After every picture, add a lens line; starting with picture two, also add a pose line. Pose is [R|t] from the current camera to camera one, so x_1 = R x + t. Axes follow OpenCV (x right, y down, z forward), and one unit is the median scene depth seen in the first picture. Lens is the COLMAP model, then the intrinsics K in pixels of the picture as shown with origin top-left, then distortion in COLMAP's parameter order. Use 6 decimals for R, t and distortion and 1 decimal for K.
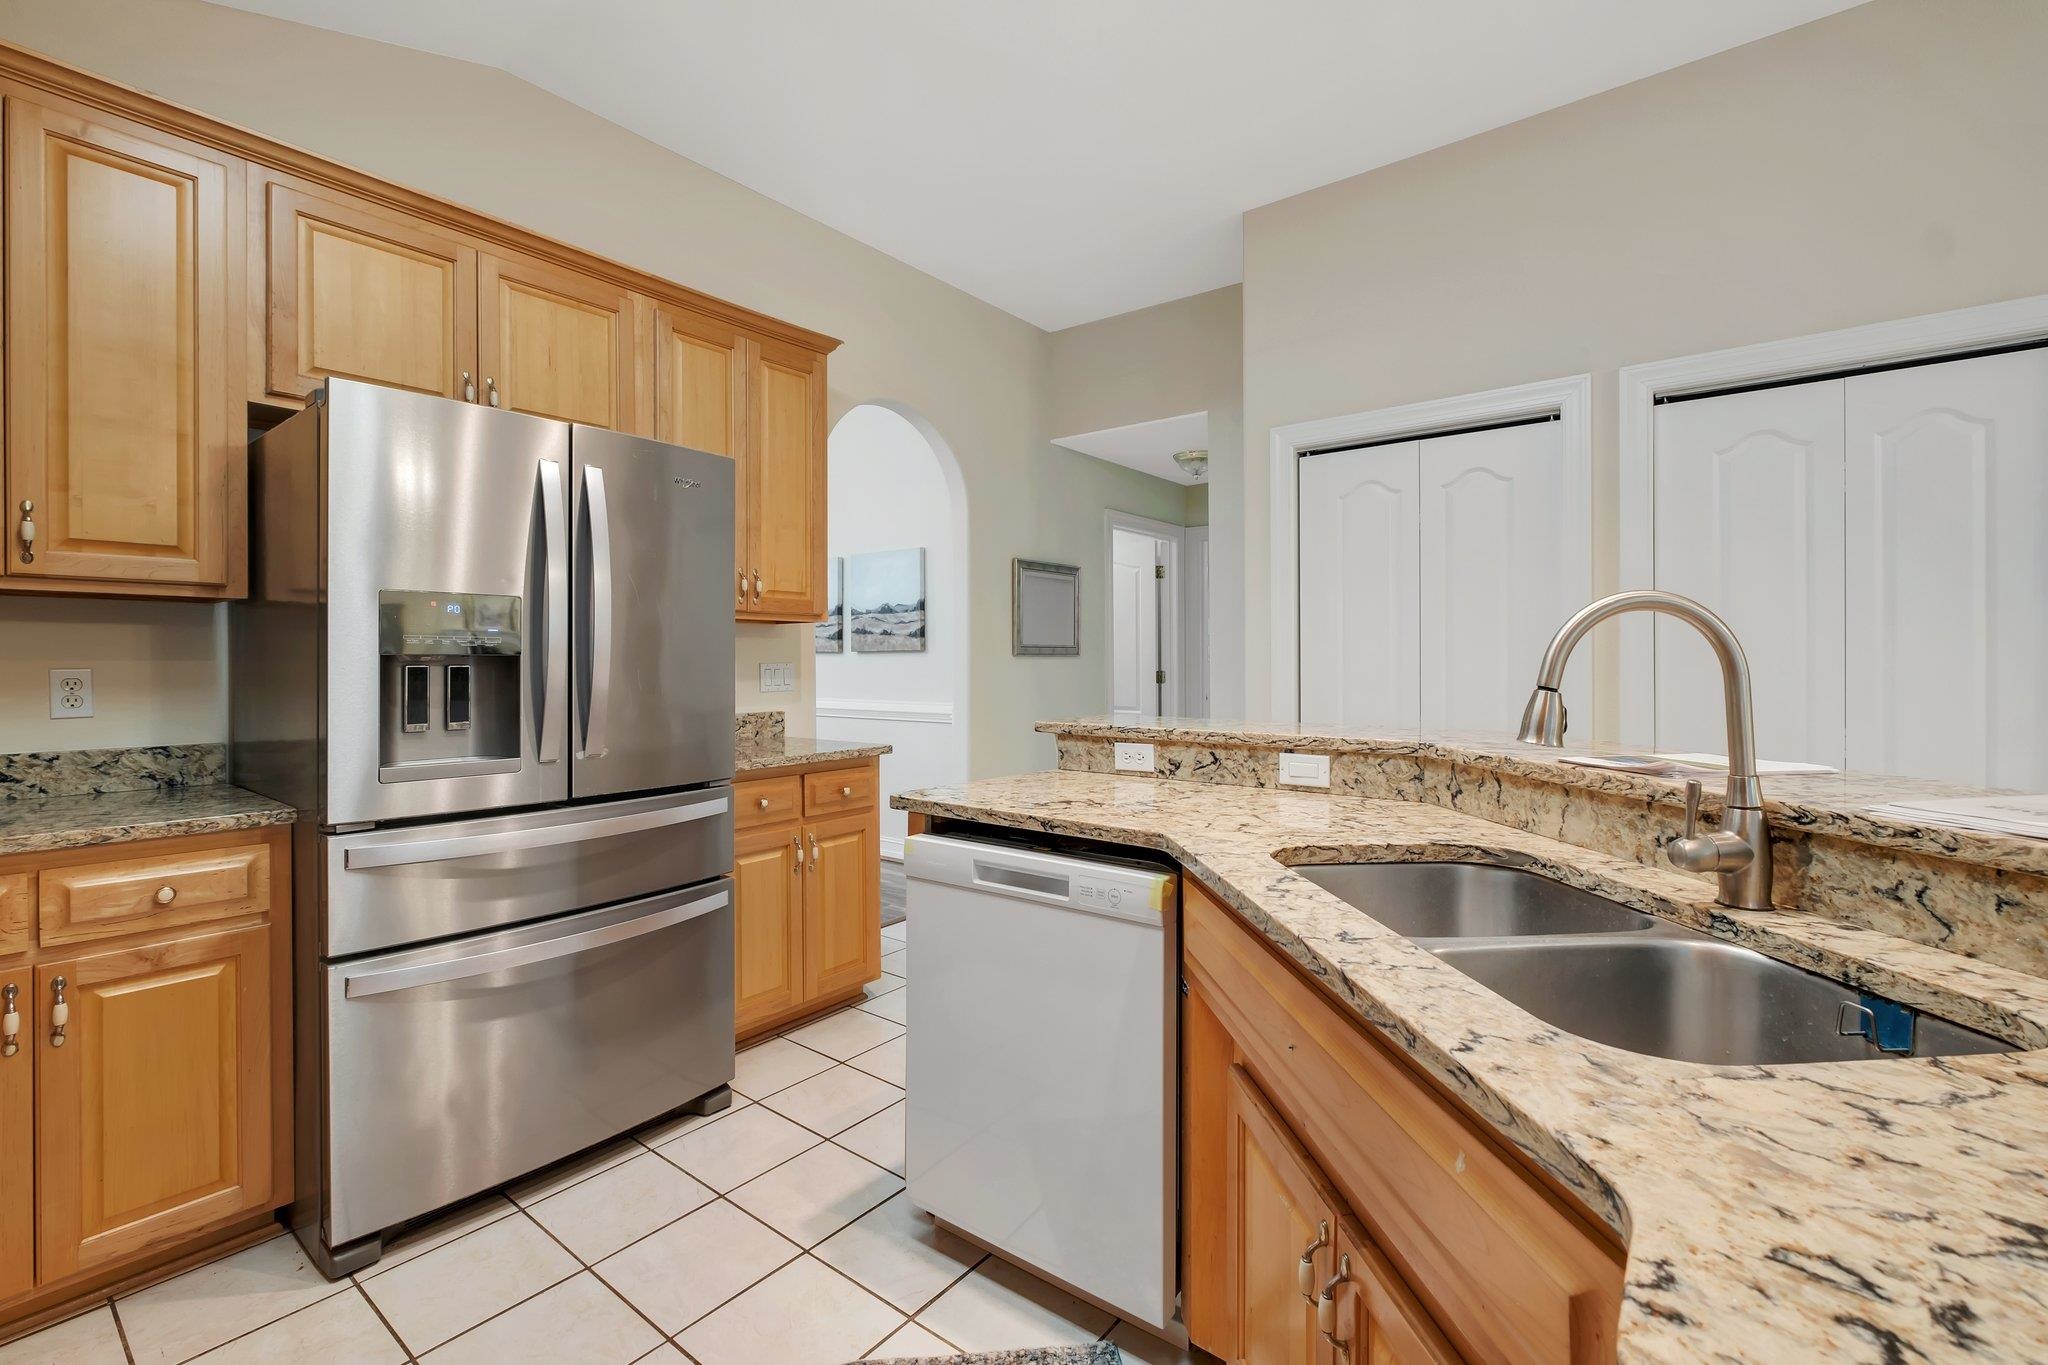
lens RADIAL K [[903.1, 0, 1020.0], [0, 903.1, 664.3], [0, 0, 1]] dist [-0.006799, 0.000469]
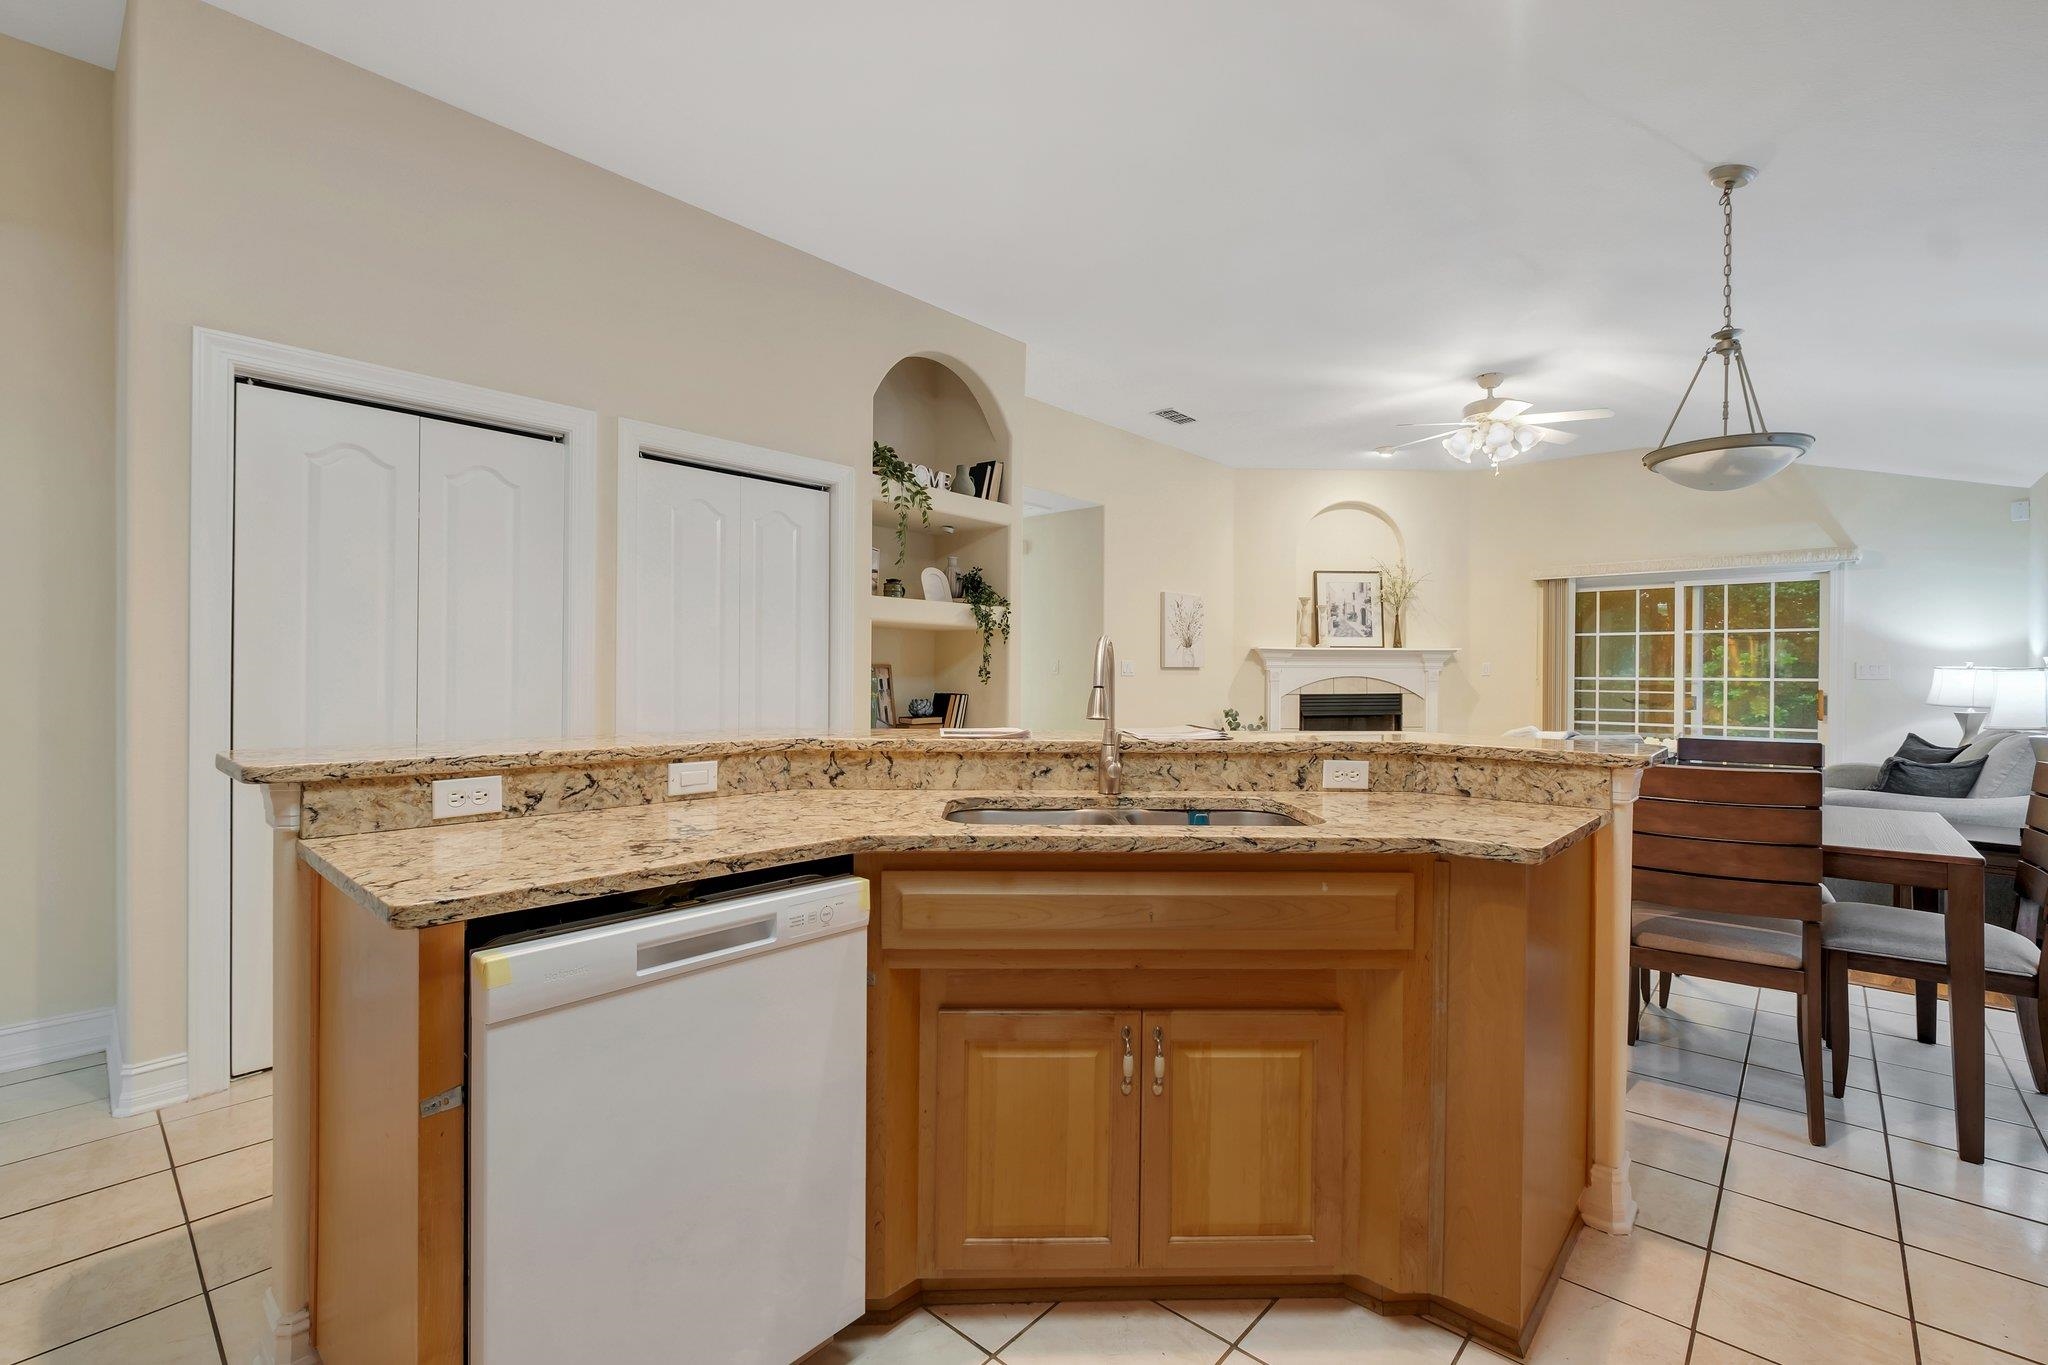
lens RADIAL K [[903.1, 0, 1030.6], [0, 903.1, 676.0], [0, 0, 1]] dist [-0.006799, 0.000469]
pose [[0.062017, -0.002550, 0.998072, -0.679339], [-0.004184, 0.999987, 0.002814, 0.000318], [-0.998066, -0.004350, 0.062005, 0.587121]]
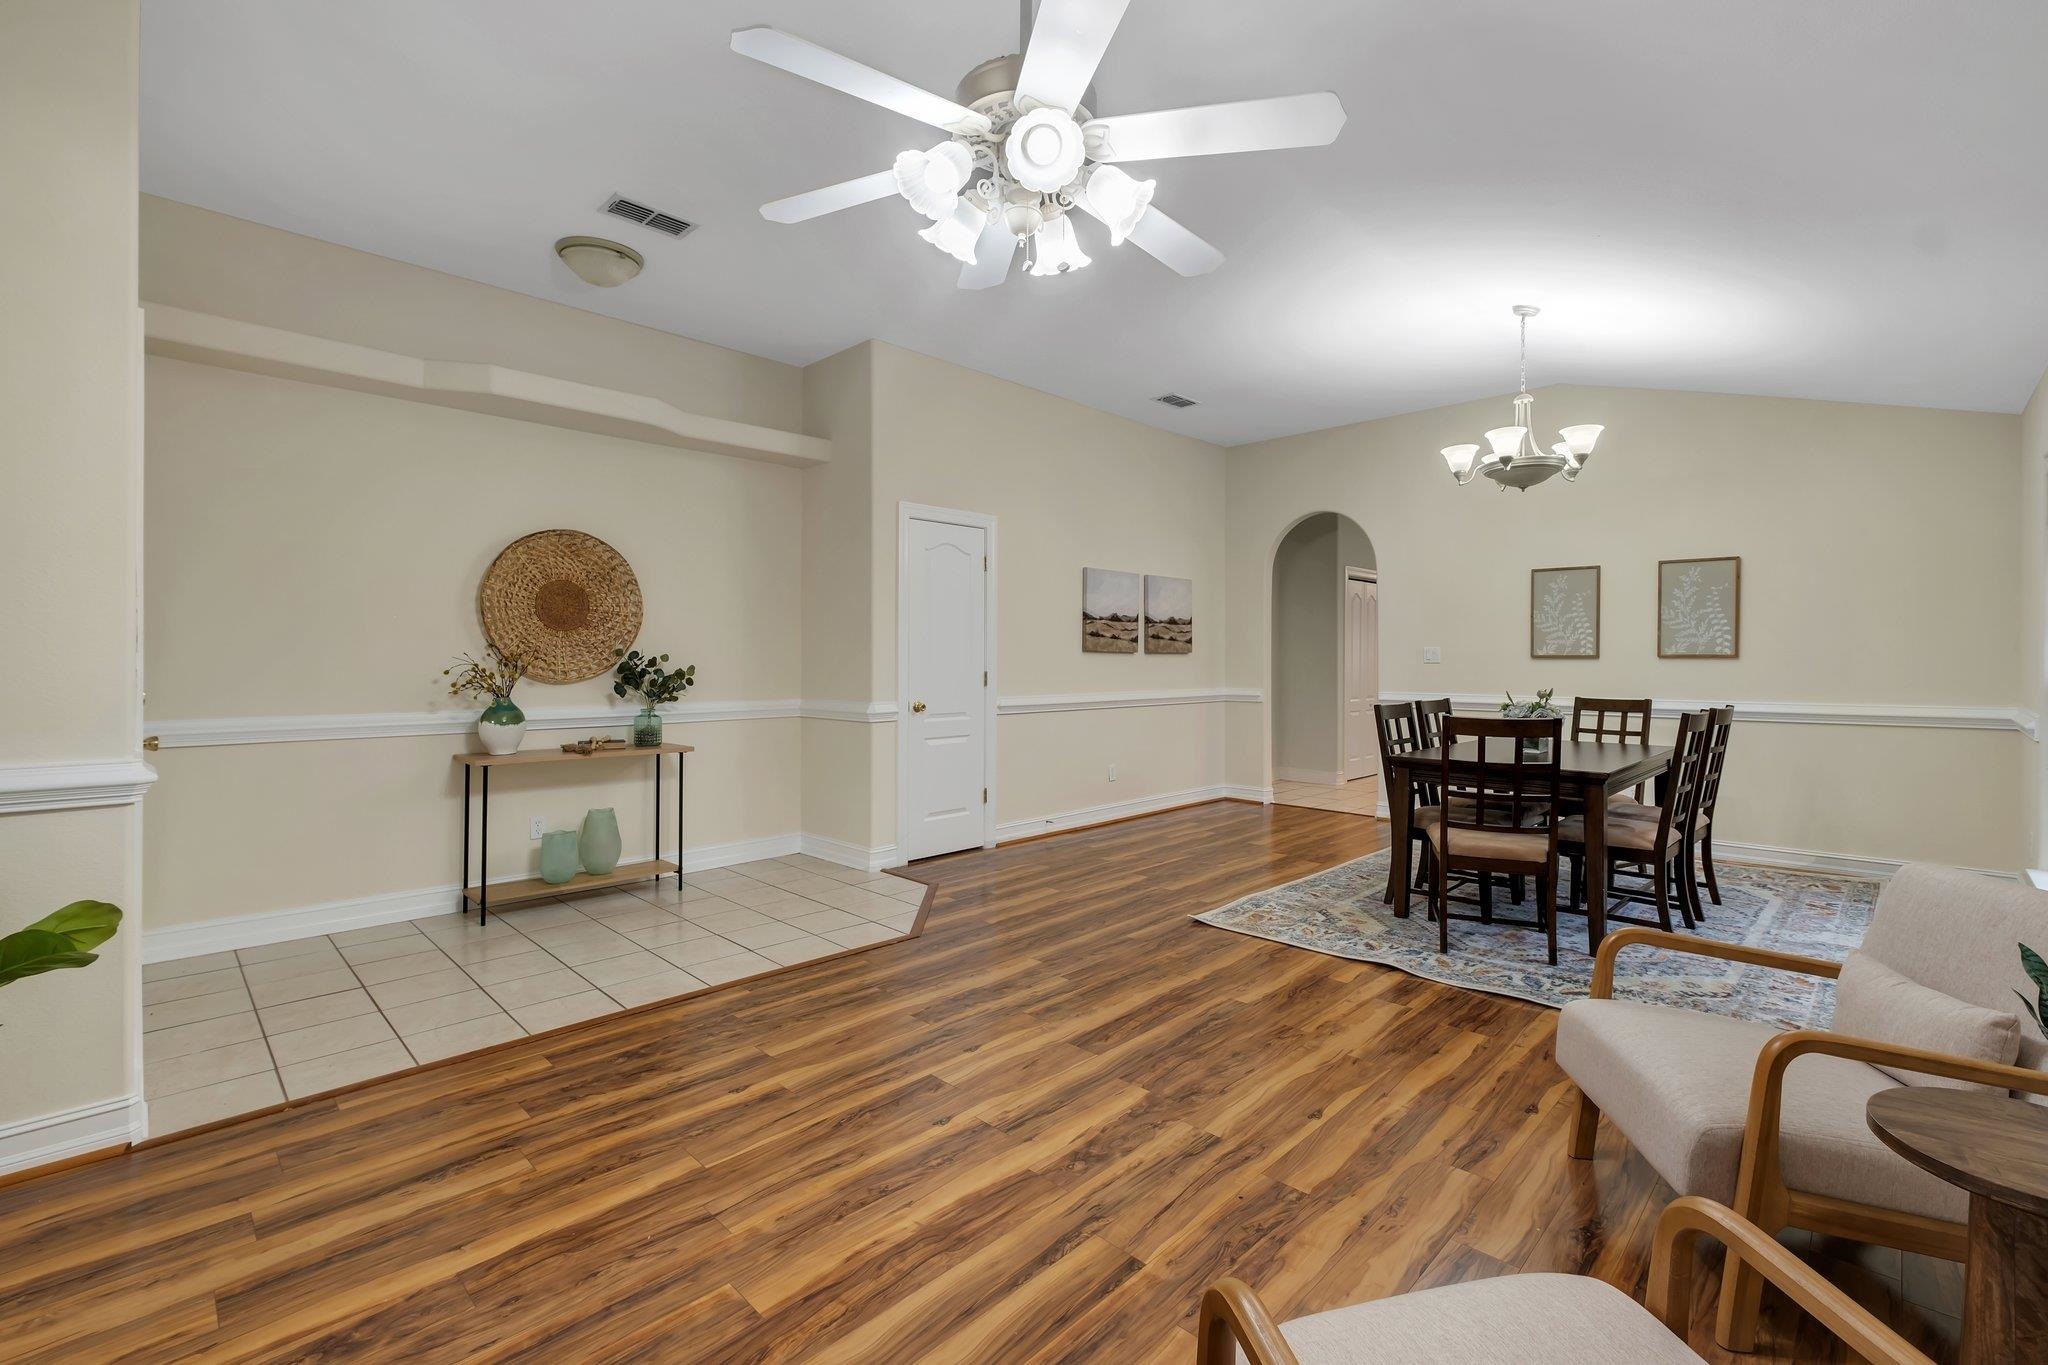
lens RADIAL K [[890.1, 0, 1032.3], [0, 890.1, 667.2], [0, 0, 1]] dist [-0.005955, -0.000425]
pose [[0.105525, -0.007191, 0.994391, -4.075061], [0.004005, 0.999969, 0.006807, -0.008478], [-0.994409, 0.003264, 0.105551, 2.969671]]
